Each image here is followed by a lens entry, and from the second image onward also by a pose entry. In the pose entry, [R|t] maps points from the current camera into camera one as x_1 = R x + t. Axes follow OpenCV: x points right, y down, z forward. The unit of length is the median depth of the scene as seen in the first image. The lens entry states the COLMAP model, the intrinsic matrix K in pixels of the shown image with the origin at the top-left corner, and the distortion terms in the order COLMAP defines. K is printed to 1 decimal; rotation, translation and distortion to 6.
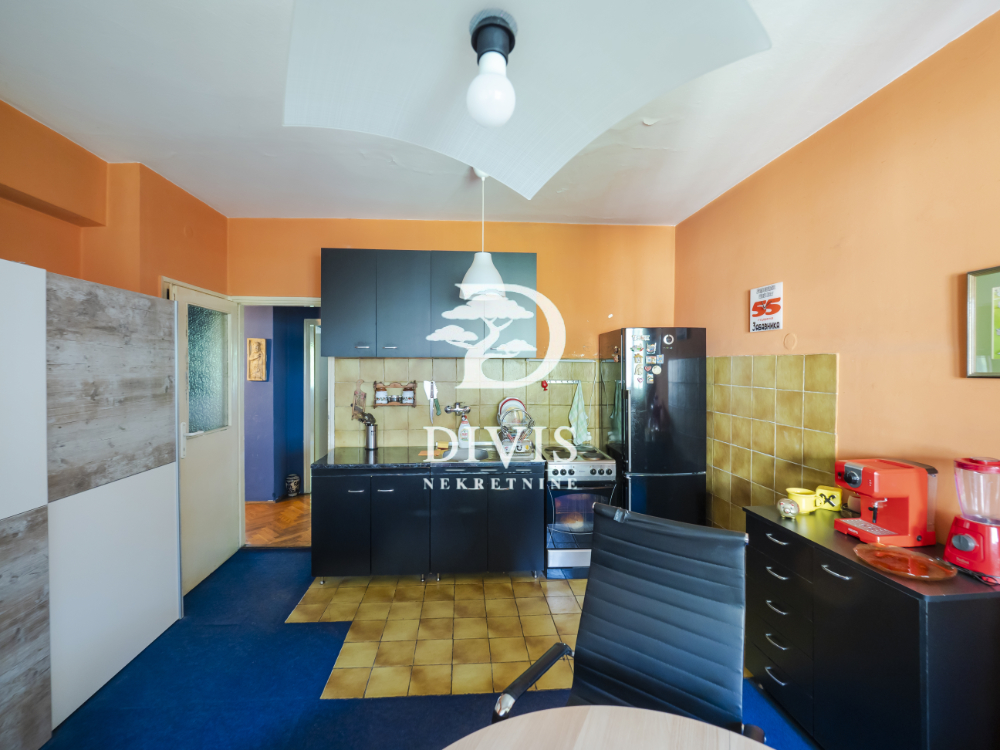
lens RADIAL K [[427.3, 0, 491.3], [0, 427.3, 373.0], [0, 0, 1]] dist [-0.001810, -0.000706]
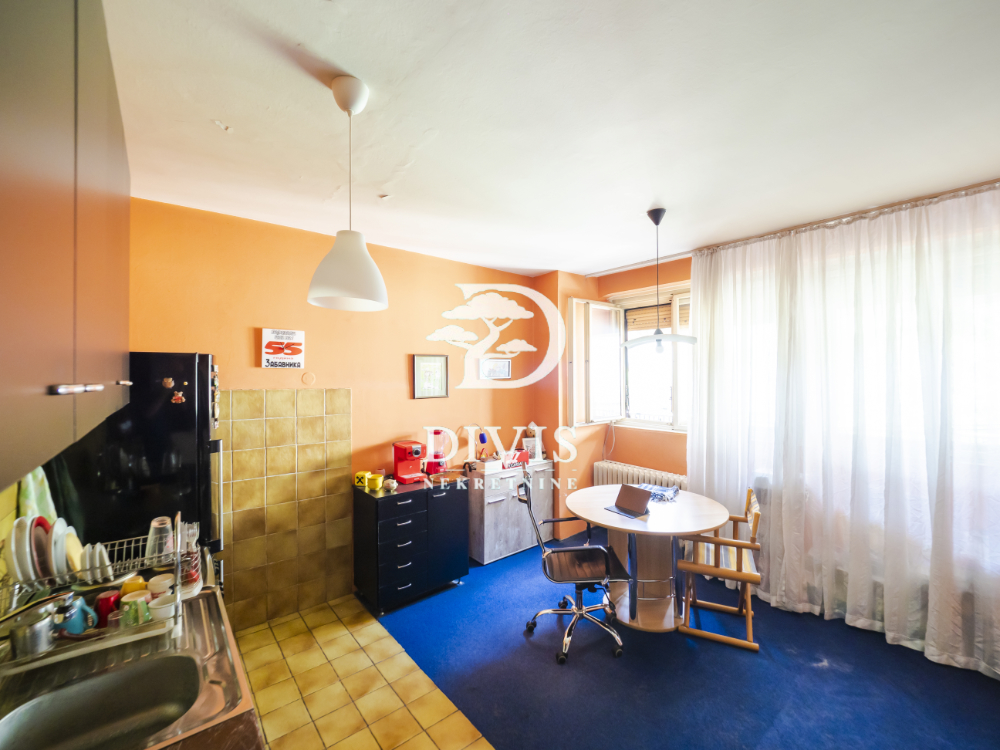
lens RADIAL K [[415.3, 0, 496.3], [0, 415.3, 373.4], [0, 0, 1]] dist [-0.009303, -0.000248]
pose [[-0.574285, 0.007048, 0.818625, -0.594682], [0.017669, 0.999837, 0.003787, -0.076373], [-0.818465, 0.016639, -0.574316, 1.136268]]
